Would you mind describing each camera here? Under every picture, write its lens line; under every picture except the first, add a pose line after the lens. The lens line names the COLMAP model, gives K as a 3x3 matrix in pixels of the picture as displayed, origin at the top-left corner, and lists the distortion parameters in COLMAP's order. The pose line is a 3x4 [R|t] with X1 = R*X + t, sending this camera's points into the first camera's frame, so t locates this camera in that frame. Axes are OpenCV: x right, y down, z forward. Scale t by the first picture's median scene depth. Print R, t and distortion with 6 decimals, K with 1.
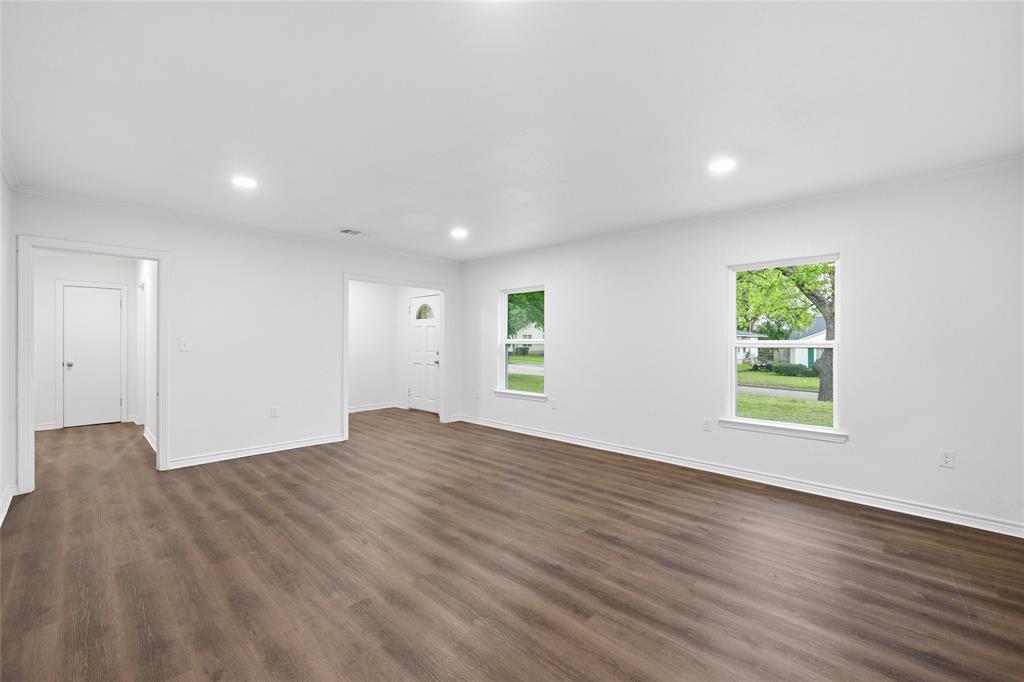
lens RADIAL K [[443.4, 0, 512.0], [0, 443.4, 341.0], [0, 0, 1]] dist [-0.000215, 0.000473]
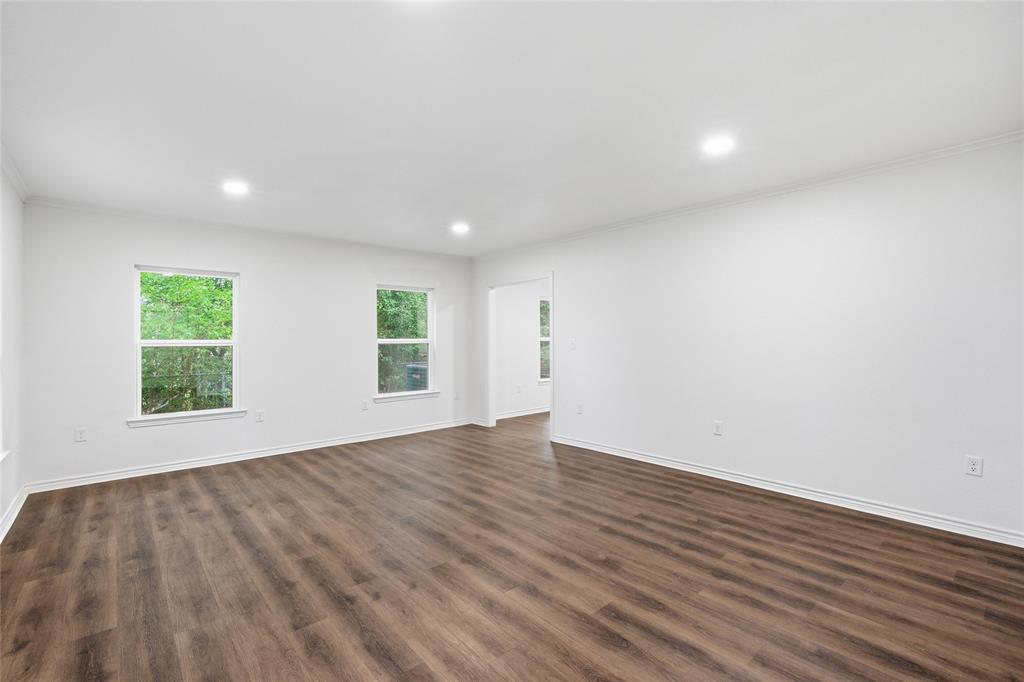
lens RADIAL K [[443.4, 0, 512.0], [0, 443.4, 341.0], [0, 0, 1]] dist [-0.000215, 0.000473]
pose [[-0.997323, 0.001887, 0.073093, -0.280696], [0.002060, 0.999995, 0.002293, -0.001227], [-0.073088, 0.002437, -0.997322, 1.811881]]
